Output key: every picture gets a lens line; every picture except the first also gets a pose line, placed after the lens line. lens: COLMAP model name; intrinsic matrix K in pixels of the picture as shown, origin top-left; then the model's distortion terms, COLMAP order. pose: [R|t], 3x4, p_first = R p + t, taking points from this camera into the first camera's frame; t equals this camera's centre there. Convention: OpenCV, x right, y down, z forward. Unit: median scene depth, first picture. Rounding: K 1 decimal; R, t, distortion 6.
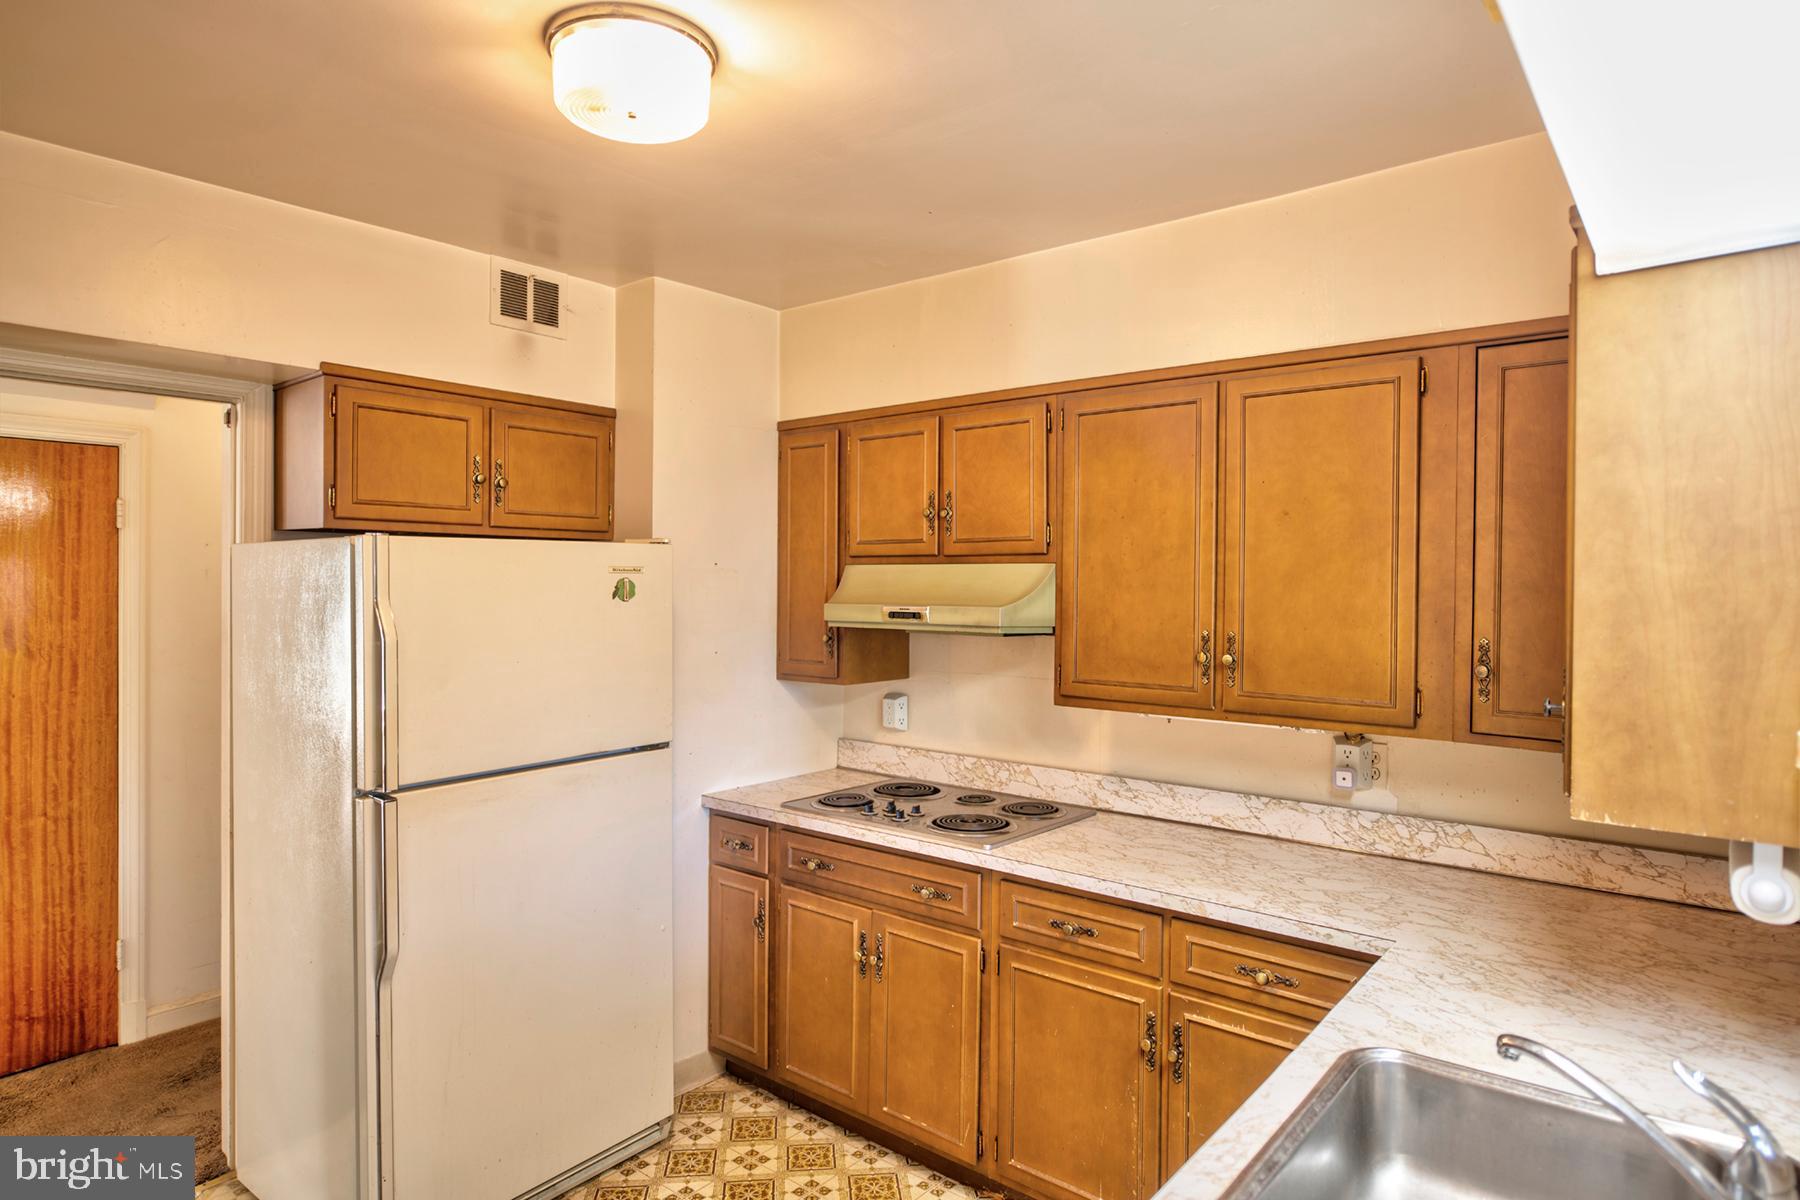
lens RADIAL K [[1016.8, 0, 899.6], [0, 1016.8, 589.4], [0, 0, 1]] dist [-0.004189, -0.000380]
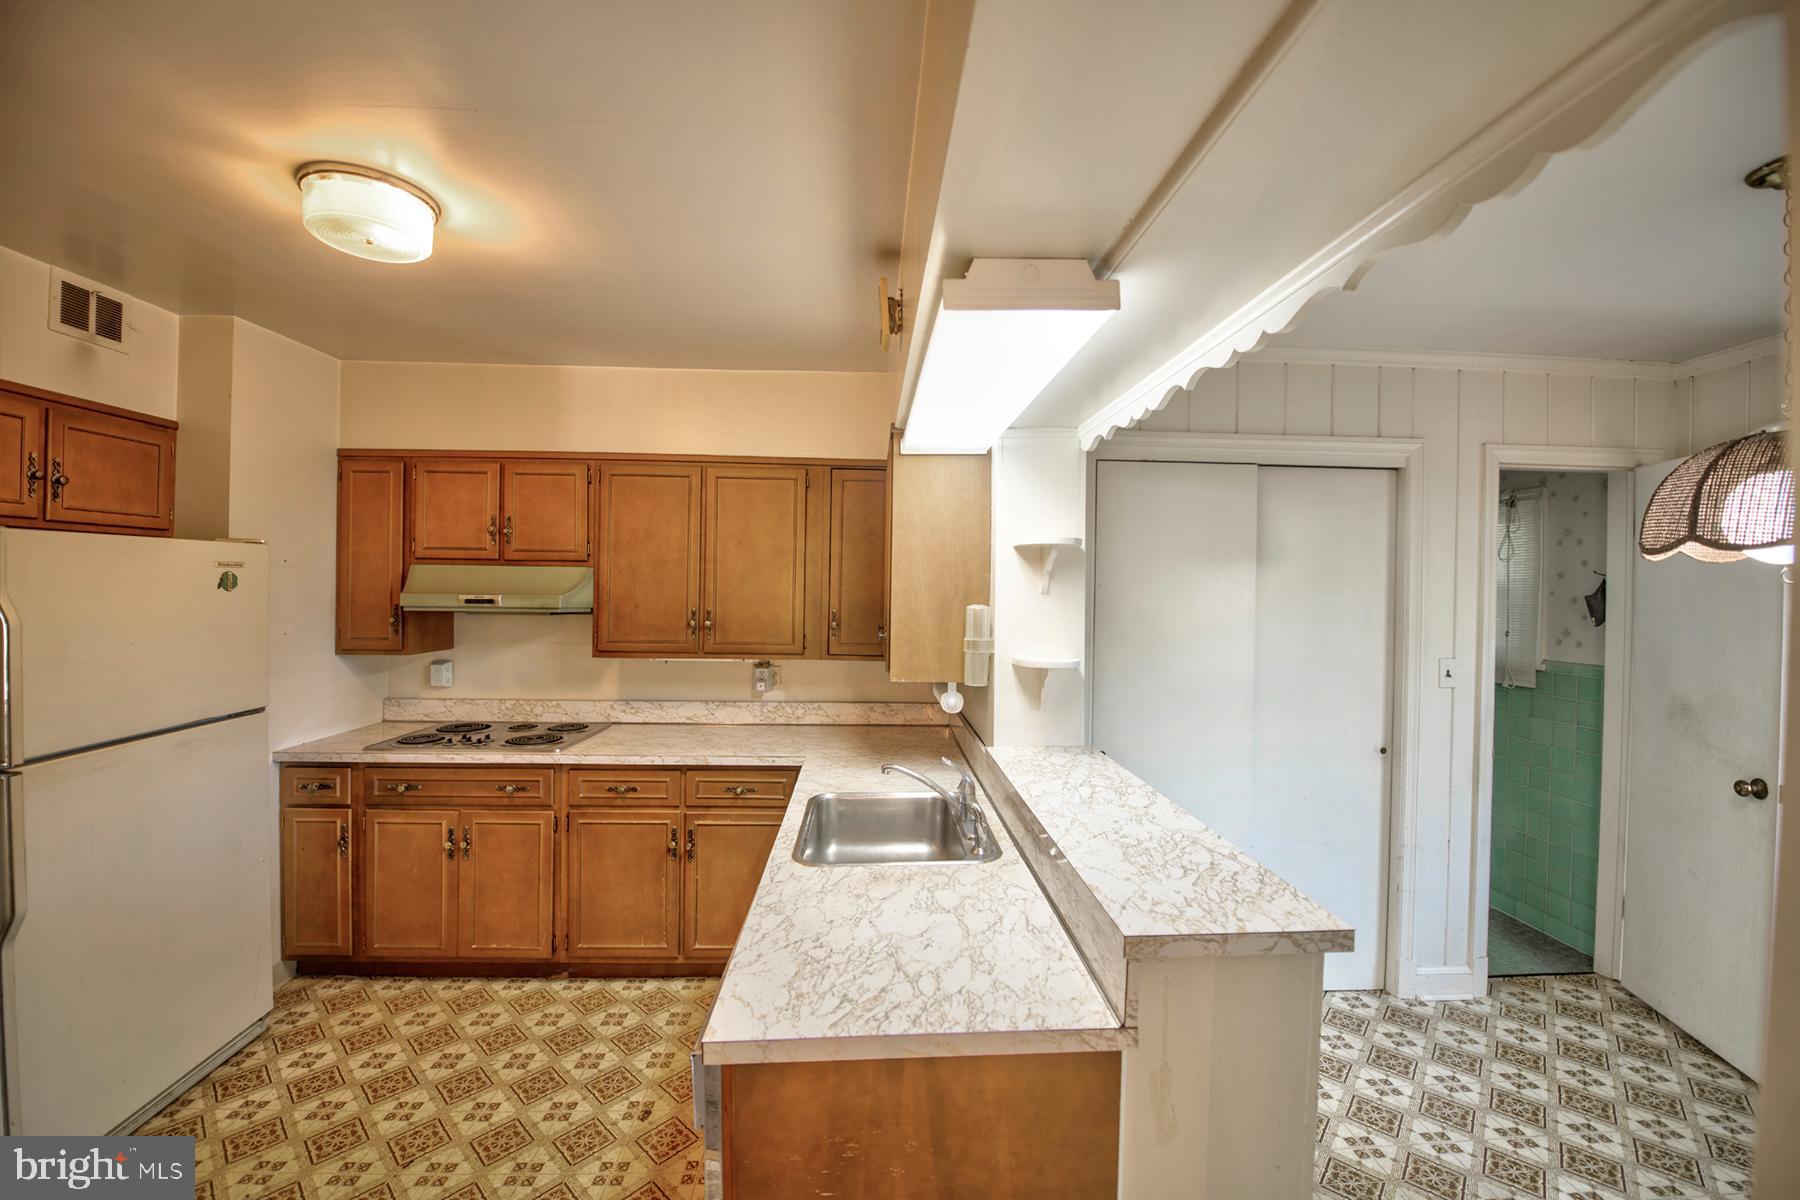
lens RADIAL K [[718.9, 0, 891.7], [0, 718.9, 590.4], [0, 0, 1]] dist [-0.000905, -0.009687]
pose [[0.750312, 0.002230, 0.661080, -0.230705], [-0.005667, 0.999979, 0.003059, 0.003950], [-0.661059, -0.006041, 0.750309, -0.136245]]
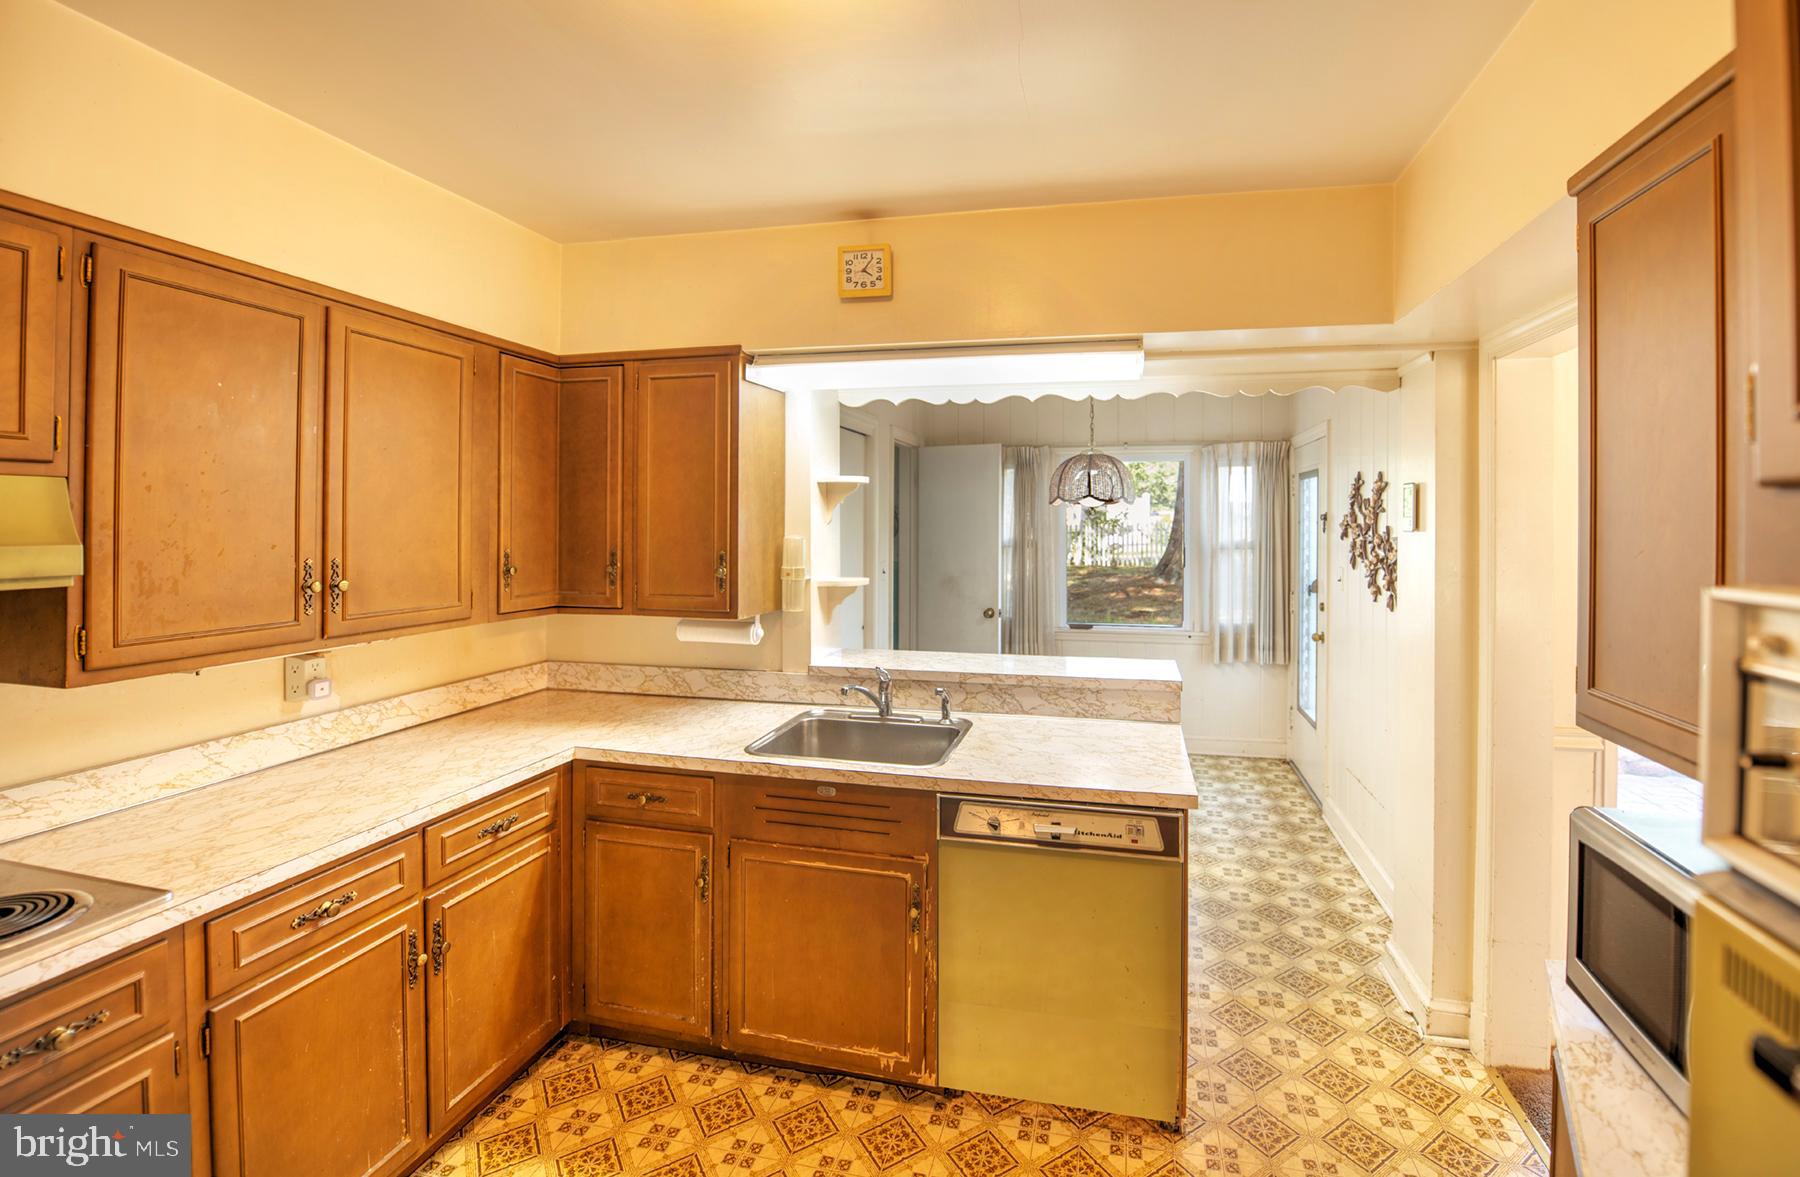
lens RADIAL K [[790.2, 0, 942.9], [0, 790.2, 521.5], [0, 0, 1]] dist [-0.001875, -0.000341]
pose [[-0.436490, -0.009014, 0.899664, -0.556267], [-0.004356, 0.999959, 0.007906, -0.003356], [-0.899698, -0.000468, -0.436512, 0.692242]]
